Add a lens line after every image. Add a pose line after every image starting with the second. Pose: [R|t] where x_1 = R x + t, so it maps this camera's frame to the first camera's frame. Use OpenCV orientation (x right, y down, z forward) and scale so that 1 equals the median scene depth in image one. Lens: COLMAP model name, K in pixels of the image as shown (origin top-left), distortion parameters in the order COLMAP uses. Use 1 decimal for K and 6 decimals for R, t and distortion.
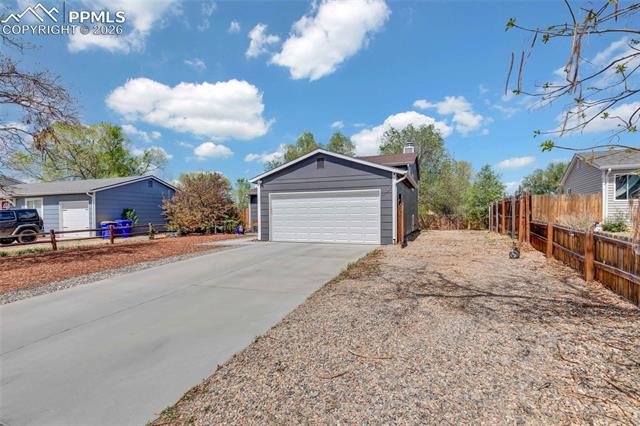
lens RADIAL K [[292.4, 0, 319.6], [0, 292.4, 216.7], [0, 0, 1]] dist [0.004071, 0.000681]
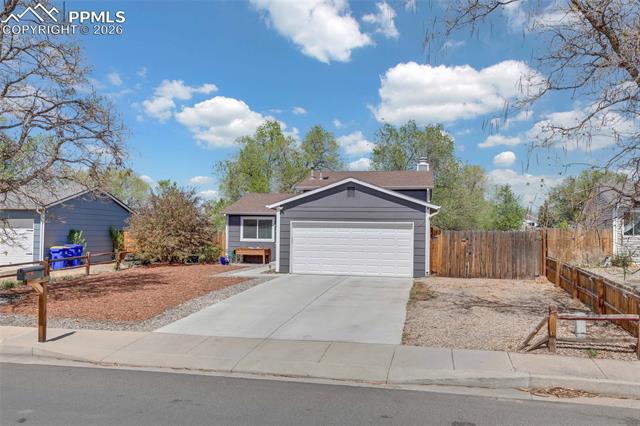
lens RADIAL K [[484.6, 0, 319.4], [0, 484.6, 213.7], [0, 0, 1]] dist [-0.007436, -0.009917]
pose [[0.987044, 0.028334, 0.157926, -0.339437], [-0.021196, 0.998684, -0.046702, -0.034567], [-0.159041, 0.042749, 0.986346, -0.538069]]
